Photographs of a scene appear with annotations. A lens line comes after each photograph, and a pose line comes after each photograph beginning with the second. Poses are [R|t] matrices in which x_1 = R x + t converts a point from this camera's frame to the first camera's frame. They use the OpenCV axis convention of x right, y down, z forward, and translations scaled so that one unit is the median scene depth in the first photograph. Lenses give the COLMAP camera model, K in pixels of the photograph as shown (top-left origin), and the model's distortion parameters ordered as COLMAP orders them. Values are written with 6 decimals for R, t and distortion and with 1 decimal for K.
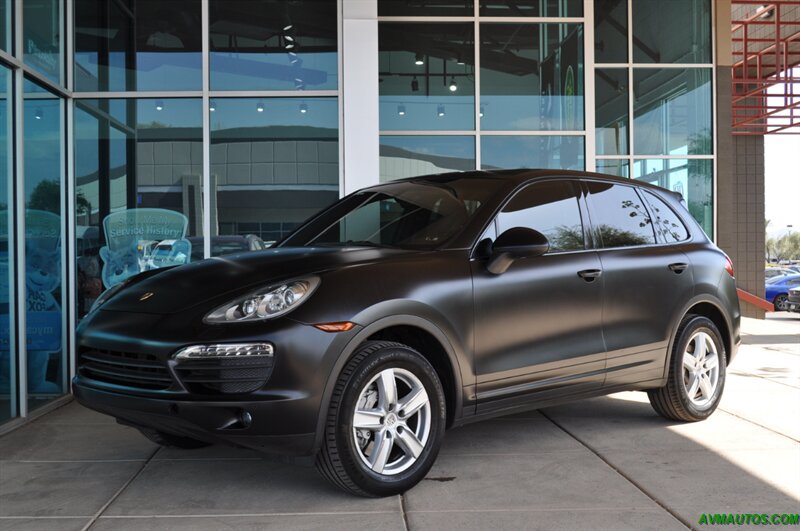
lens RADIAL K [[912.1, 0, 403.1], [0, 912.1, 265.9], [0, 0, 1]] dist [-0.029084, -0.028275]
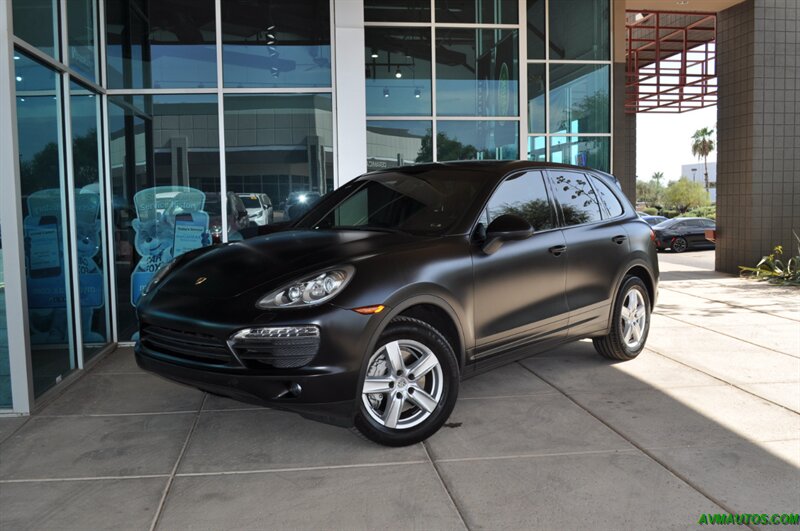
lens RADIAL K [[708.8, 0, 399.0], [0, 708.8, 265.3], [0, 0, 1]] dist [-0.066306, 0.006445]
pose [[0.996719, -0.013792, 0.079762, -0.056985], [0.007344, 0.996721, 0.080580, -0.031865], [-0.080612, -0.079730, 0.993552, 0.048047]]
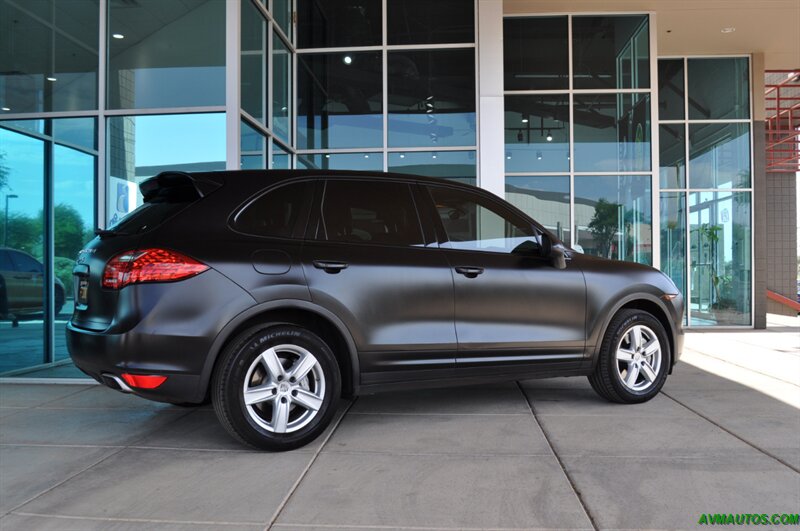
lens RADIAL K [[731.2, 0, 423.6], [0, 731.2, 269.1], [0, 0, 1]] dist [-0.053883, 0.007335]
pose [[0.994256, 0.003322, -0.106981, -0.028187], [-0.004604, 0.999921, -0.011737, 0.014765], [0.106933, 0.012162, 0.994192, -0.145544]]
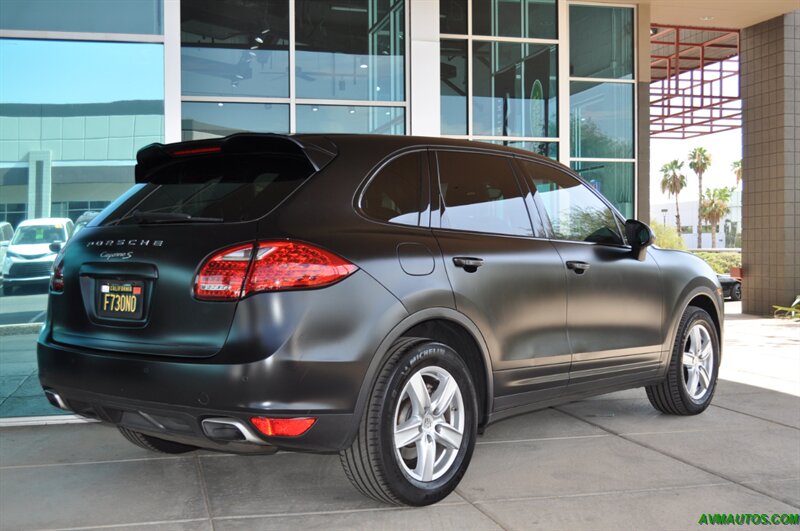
lens RADIAL K [[912.1, 0, 403.1], [0, 912.1, 265.9], [0, 0, 1]] dist [-0.029084, -0.028275]
pose [[0.980051, -0.001324, 0.198742, -0.287851], [-0.000802, 0.999943, 0.010619, 0.002884], [-0.198745, -0.010566, 0.979994, -0.125199]]
